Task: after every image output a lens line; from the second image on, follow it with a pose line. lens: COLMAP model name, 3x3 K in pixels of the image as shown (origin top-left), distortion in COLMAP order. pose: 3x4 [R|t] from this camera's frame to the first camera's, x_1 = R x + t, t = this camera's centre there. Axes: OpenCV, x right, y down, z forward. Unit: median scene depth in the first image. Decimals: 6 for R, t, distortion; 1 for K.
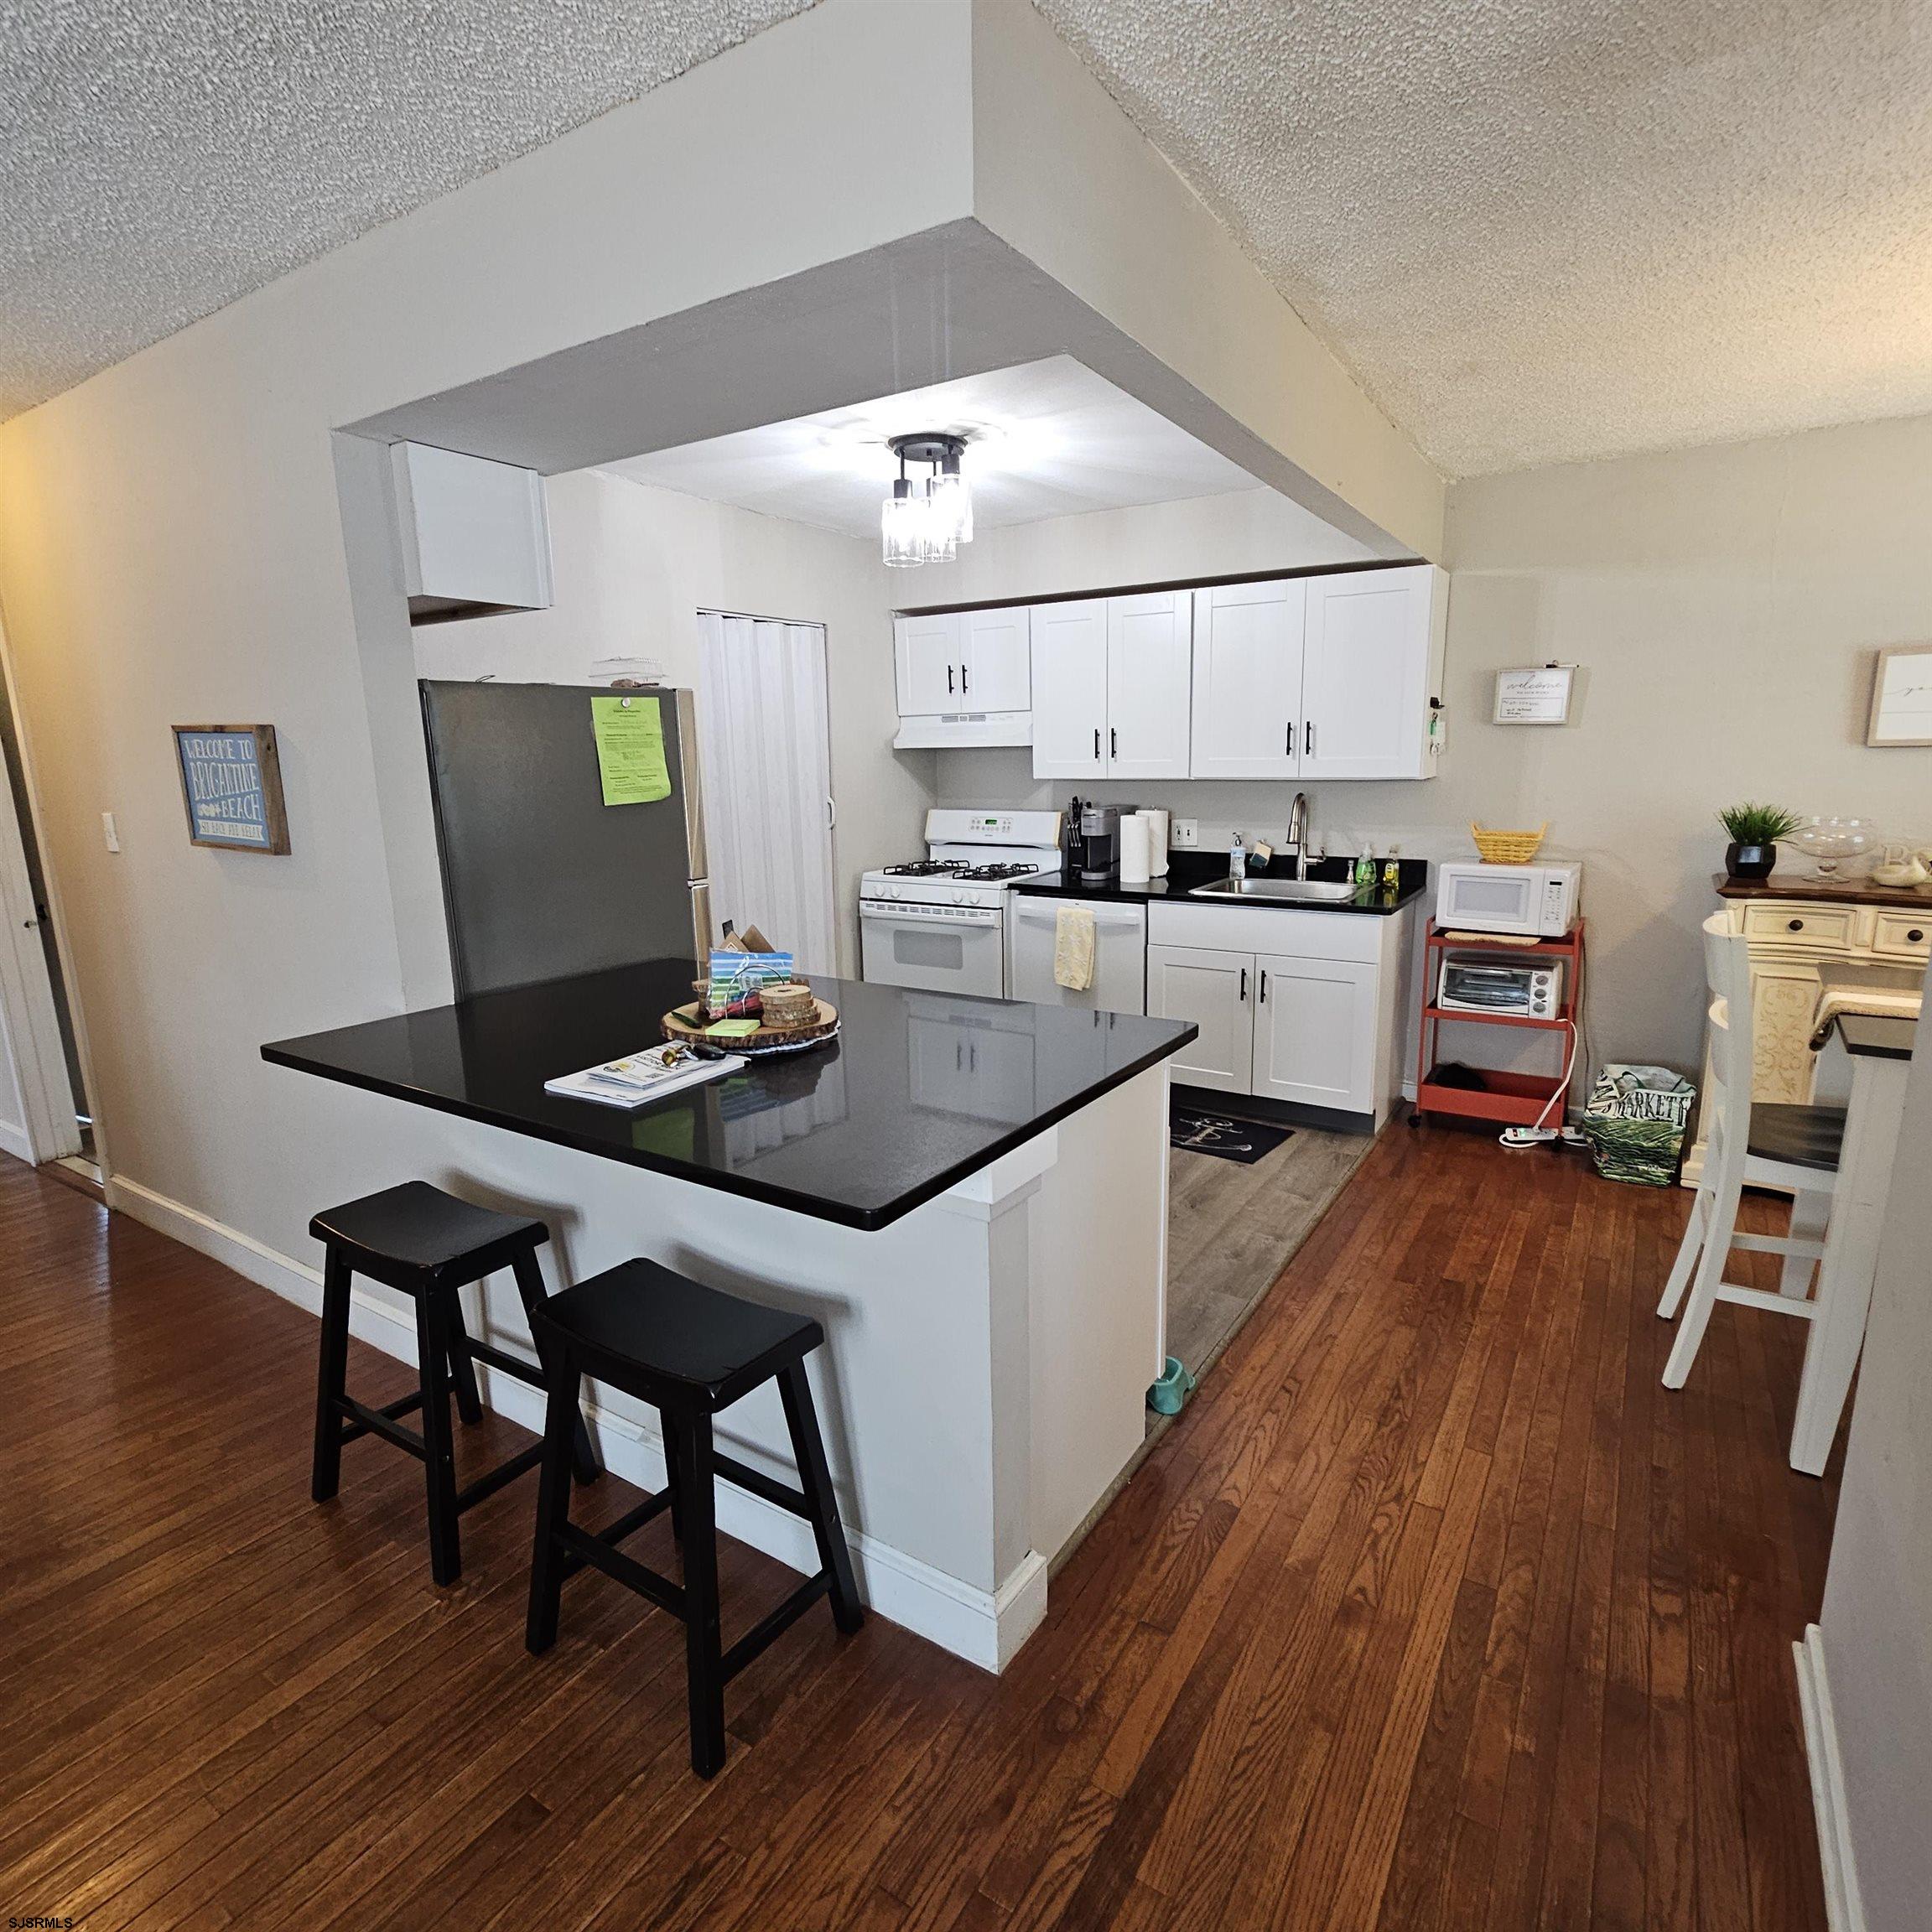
lens RADIAL K [[1056.7, 0, 983.2], [0, 1056.7, 973.5], [0, 0, 1]] dist [-0.001592, 0.001702]
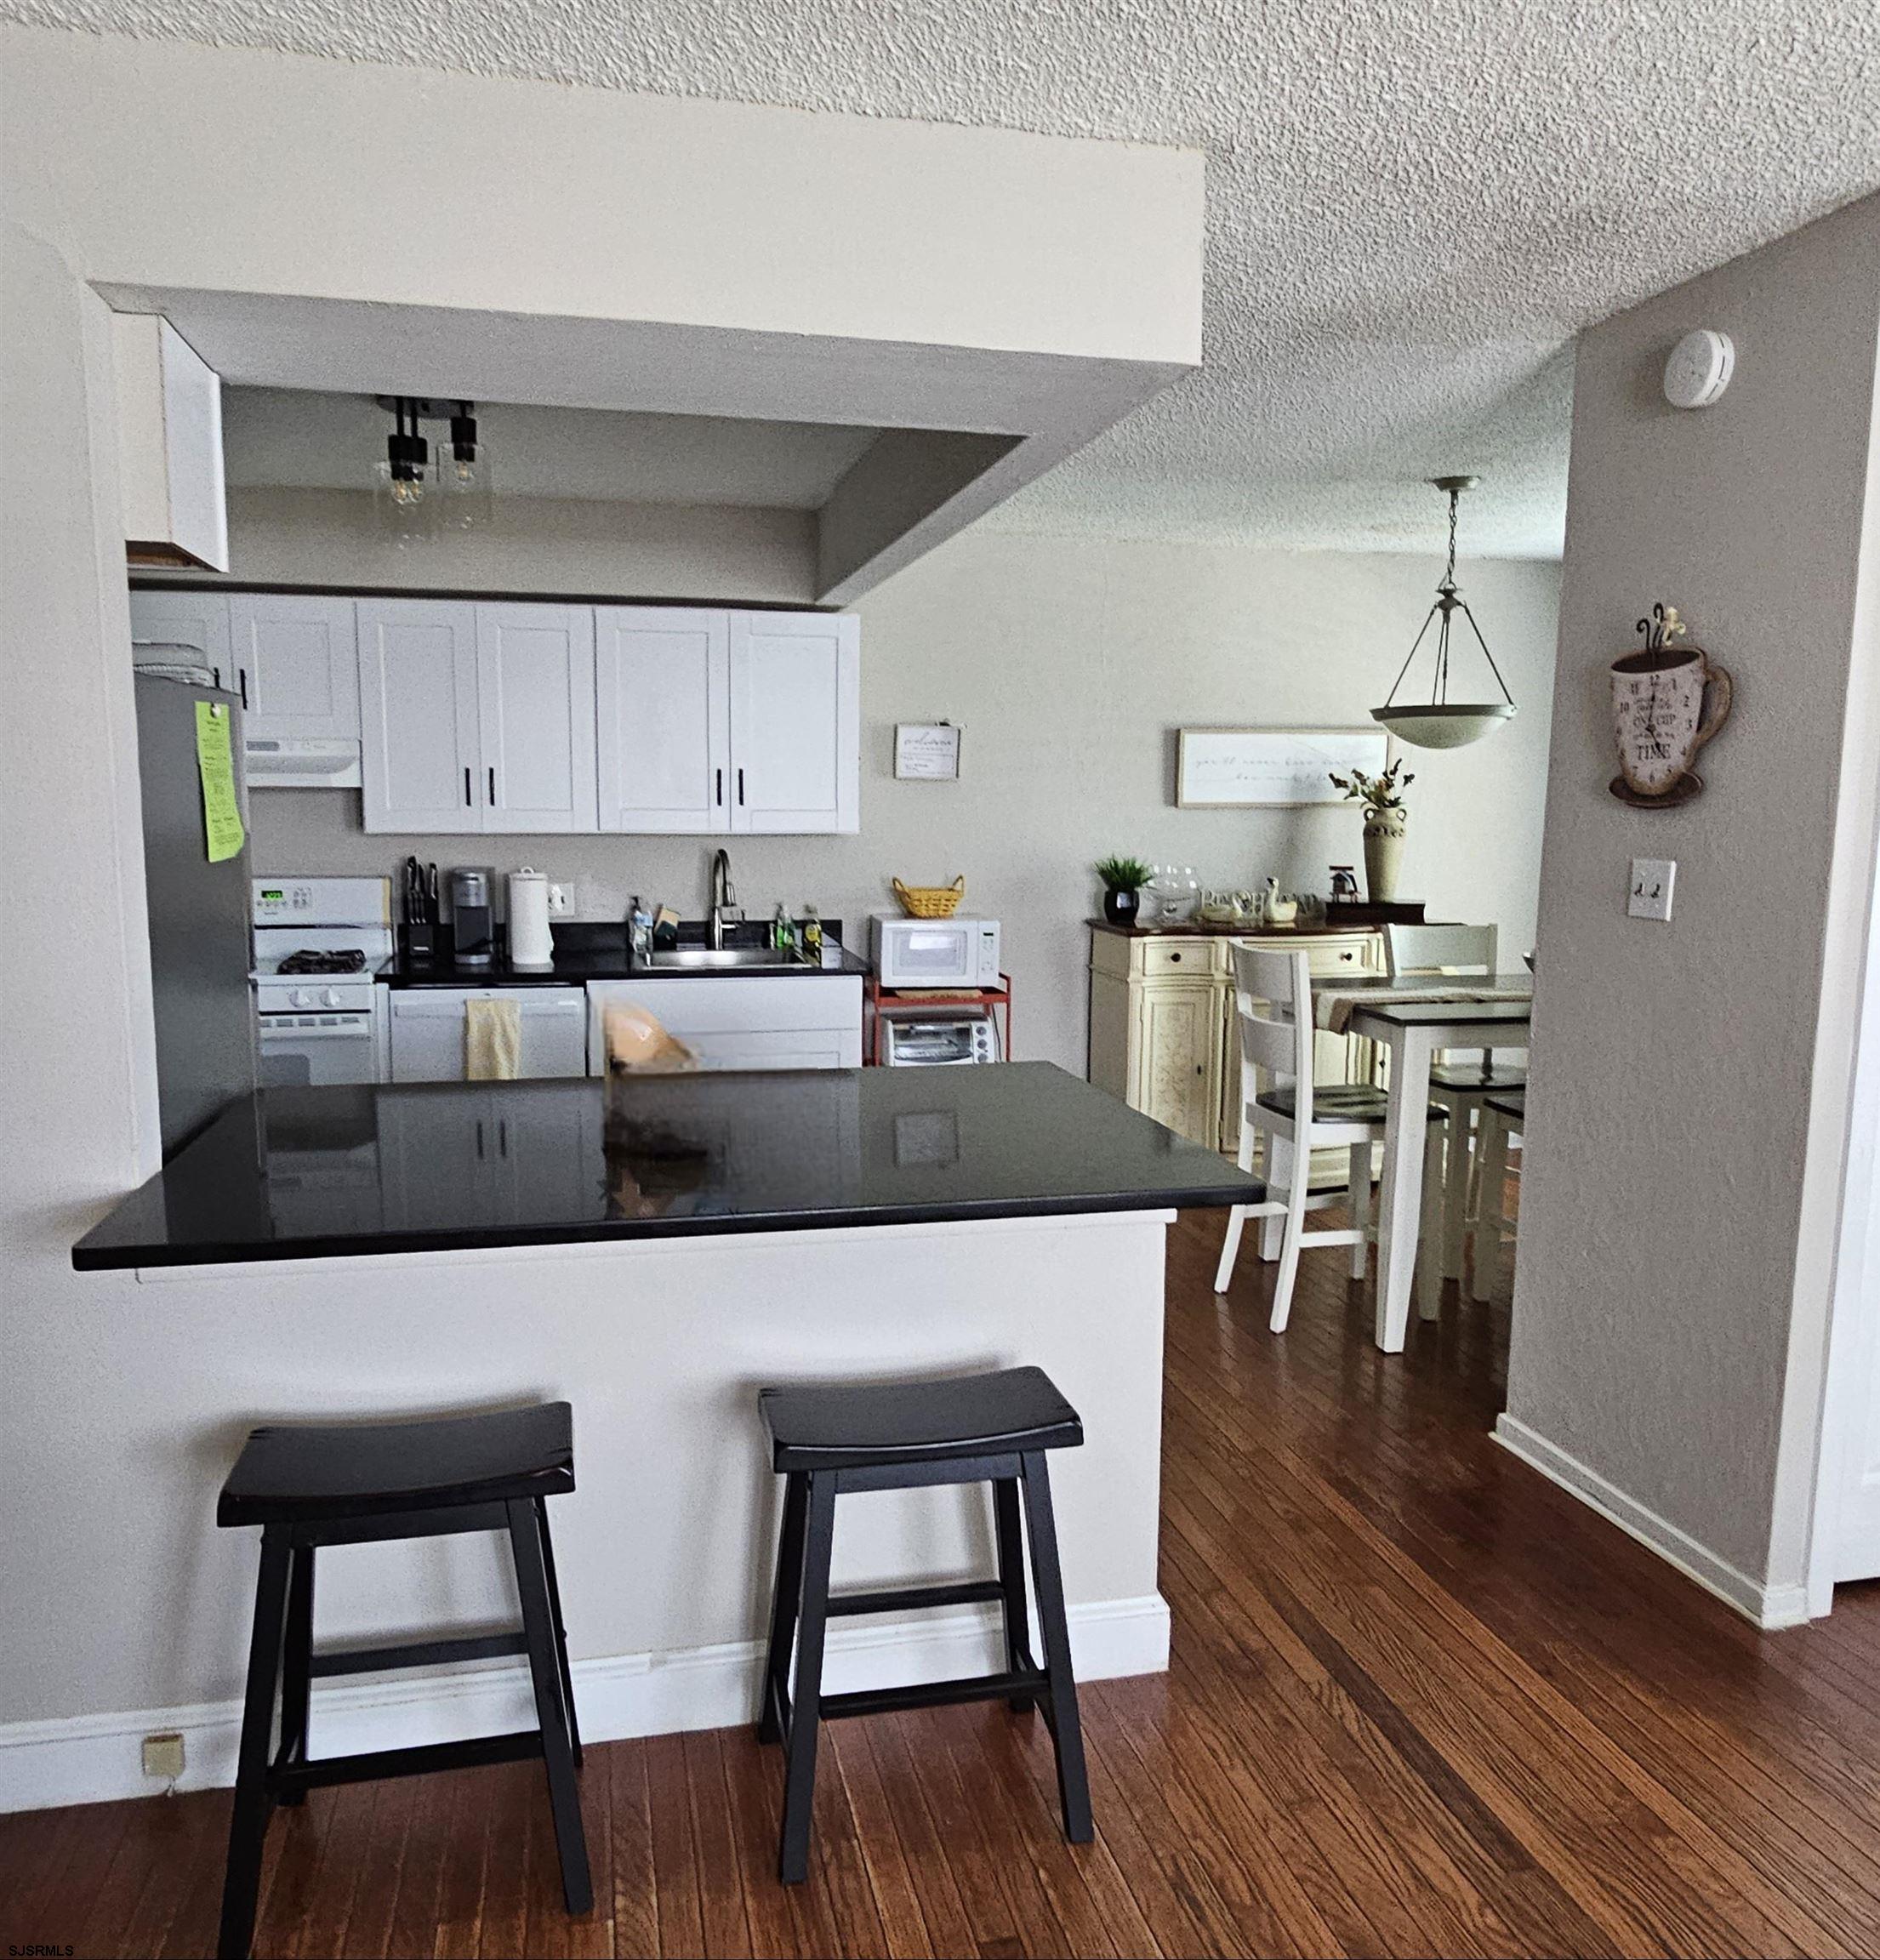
lens RADIAL K [[1469.8, 0, 936.5], [0, 1469.8, 1011.7], [0, 0, 1]] dist [-0.008800, 0.001981]
pose [[0.708945, -0.080500, 0.700654, -0.485956], [0.127103, 0.991781, -0.014658, 0.003512], [-0.693715, 0.099447, 0.713351, 0.024367]]
